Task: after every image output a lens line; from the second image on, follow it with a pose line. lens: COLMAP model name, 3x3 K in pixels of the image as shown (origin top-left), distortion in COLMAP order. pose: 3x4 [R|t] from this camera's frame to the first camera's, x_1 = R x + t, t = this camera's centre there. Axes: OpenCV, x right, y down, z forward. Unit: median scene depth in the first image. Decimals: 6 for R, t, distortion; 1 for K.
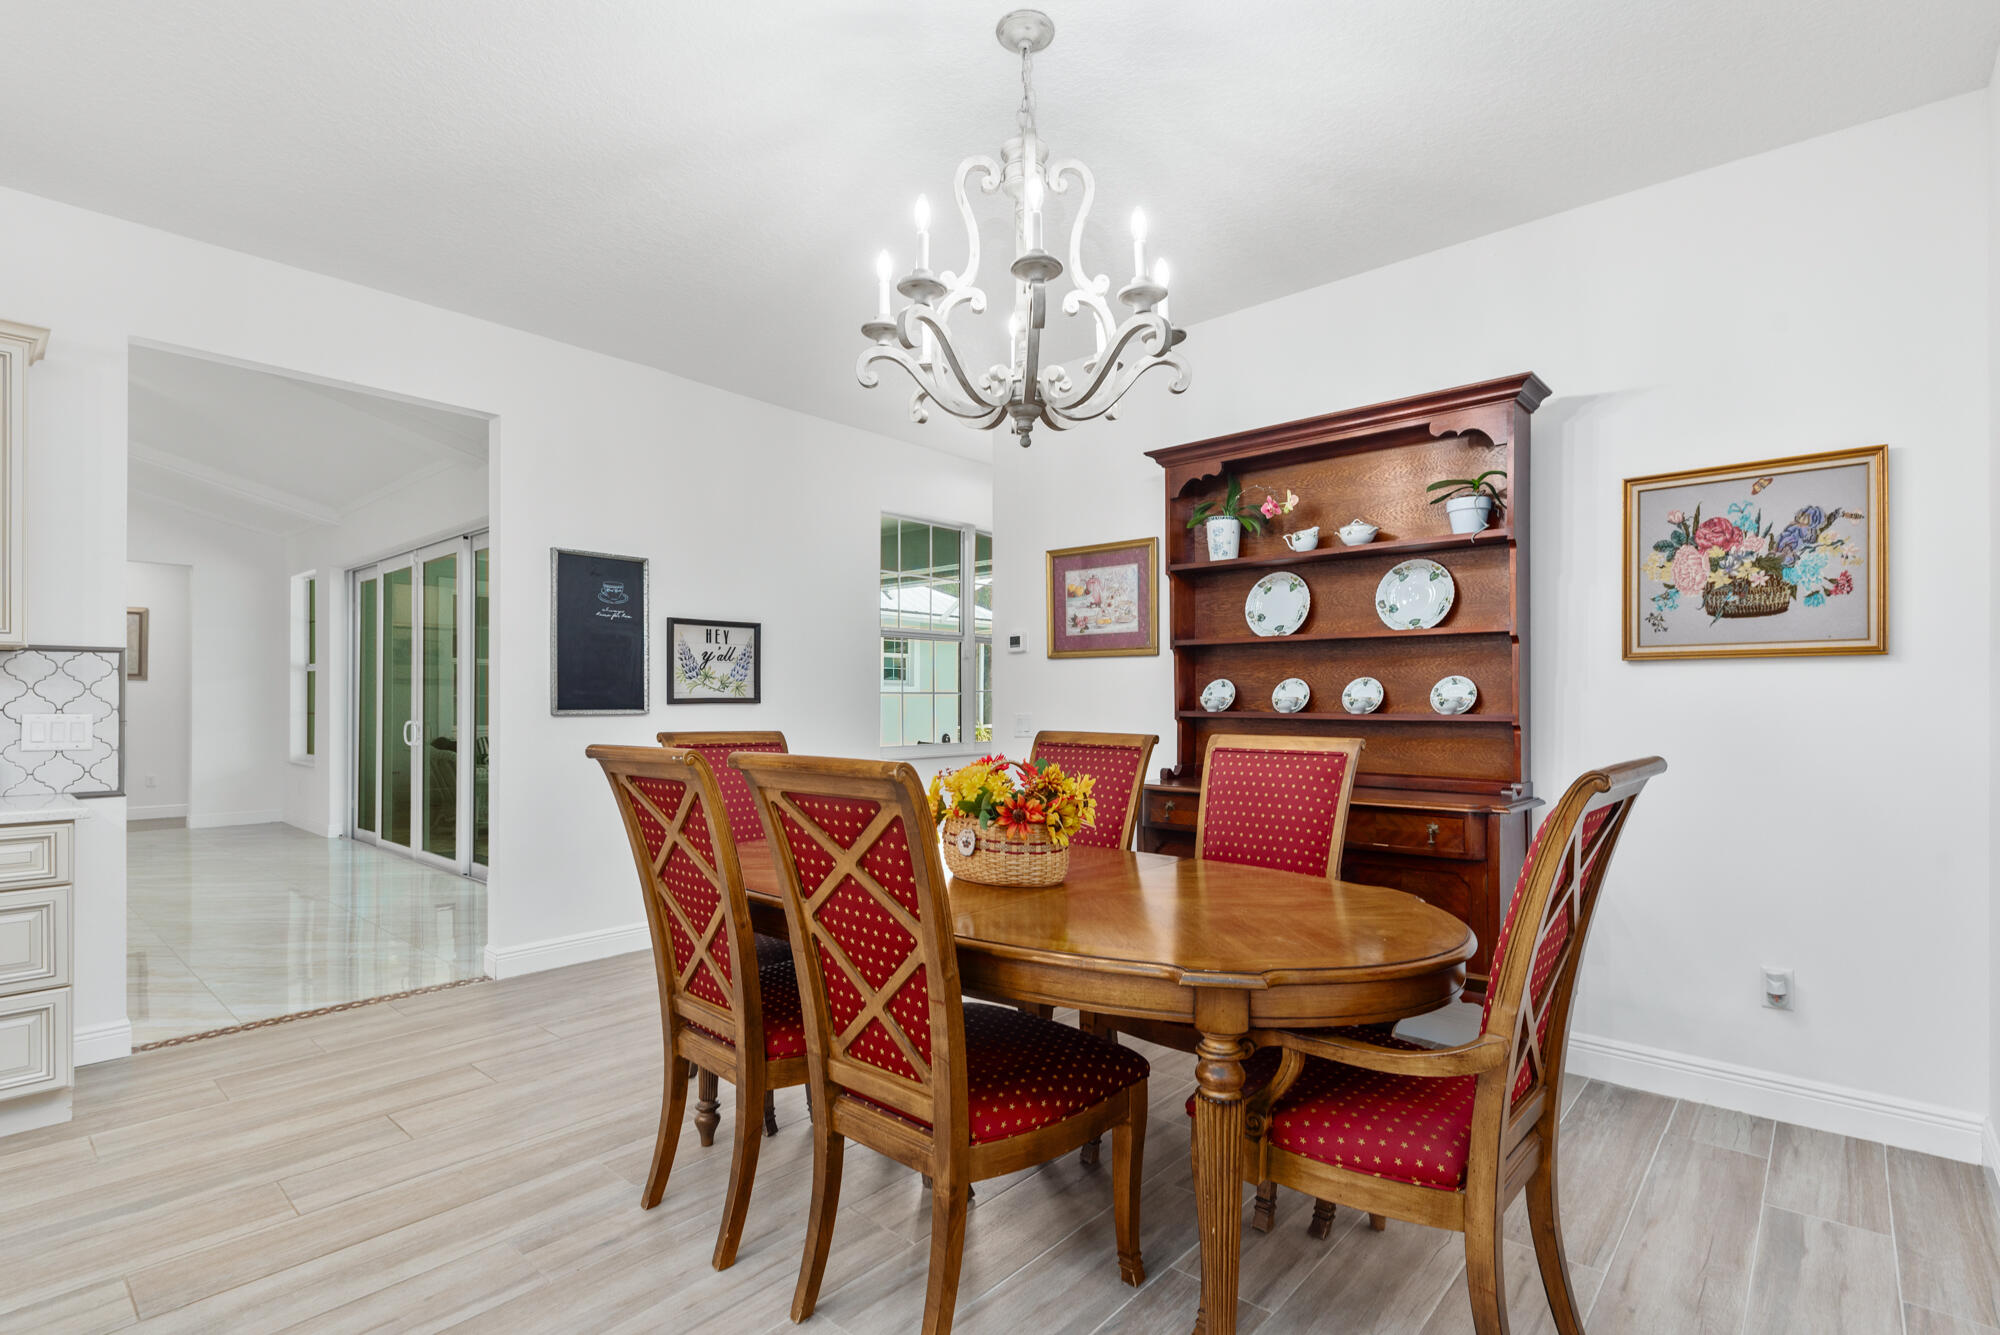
lens RADIAL K [[914.3, 0, 1017.4], [0, 914.3, 696.8], [0, 0, 1]] dist [-0.017832, -0.000131]
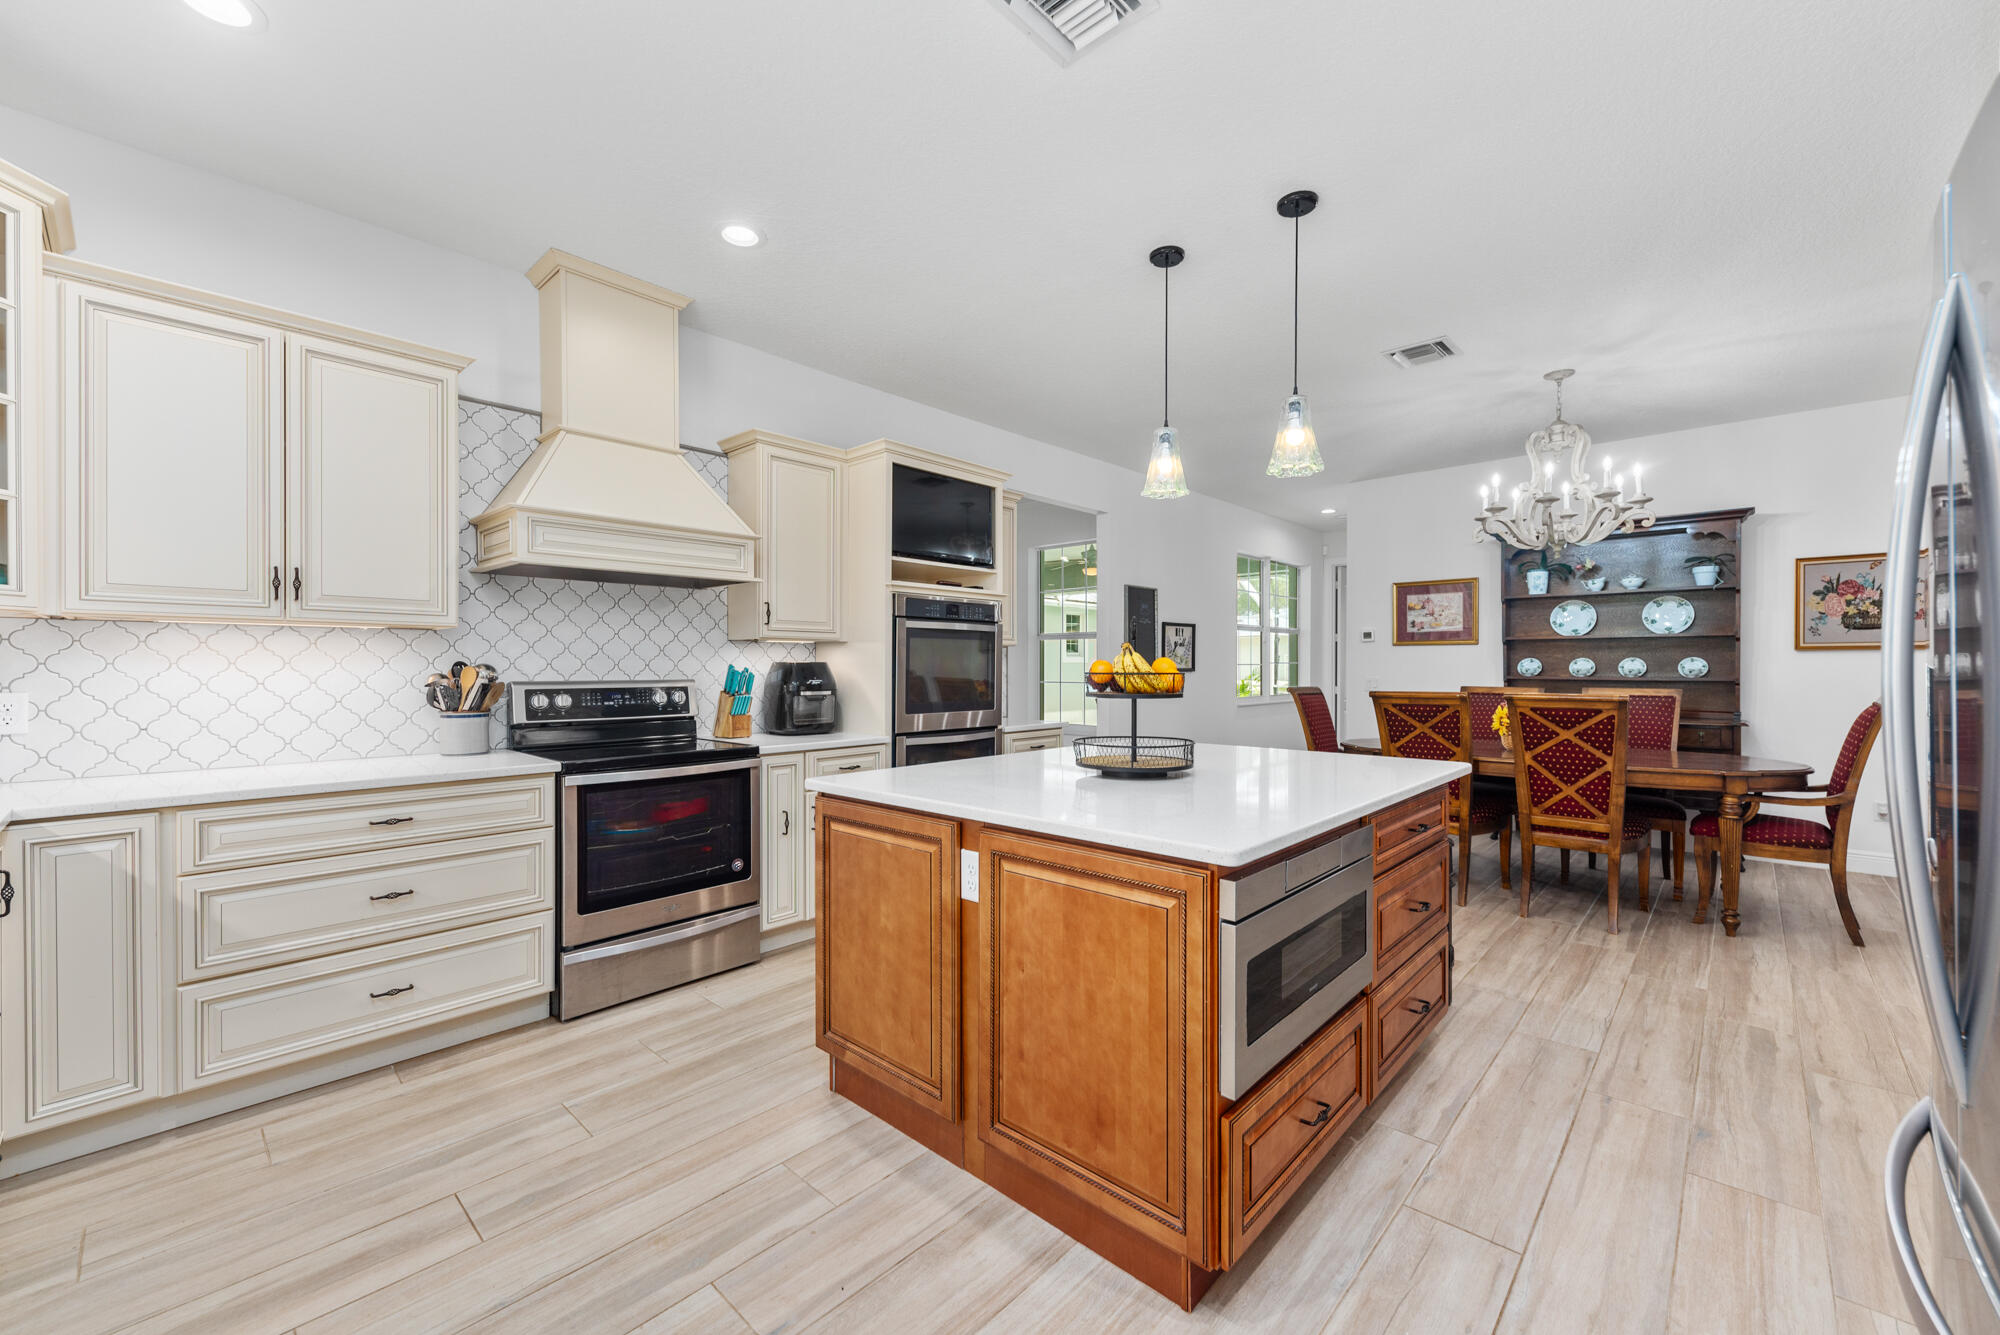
lens RADIAL K [[728.7, 0, 999.4], [0, 728.7, 678.4], [0, 0, 1]] dist [-0.022147, 0.000072]
pose [[0.997790, -0.000098, -0.066444, -0.866048], [0.001534, 0.999766, 0.021572, -0.013001], [0.066427, -0.021626, 0.997557, -0.596238]]
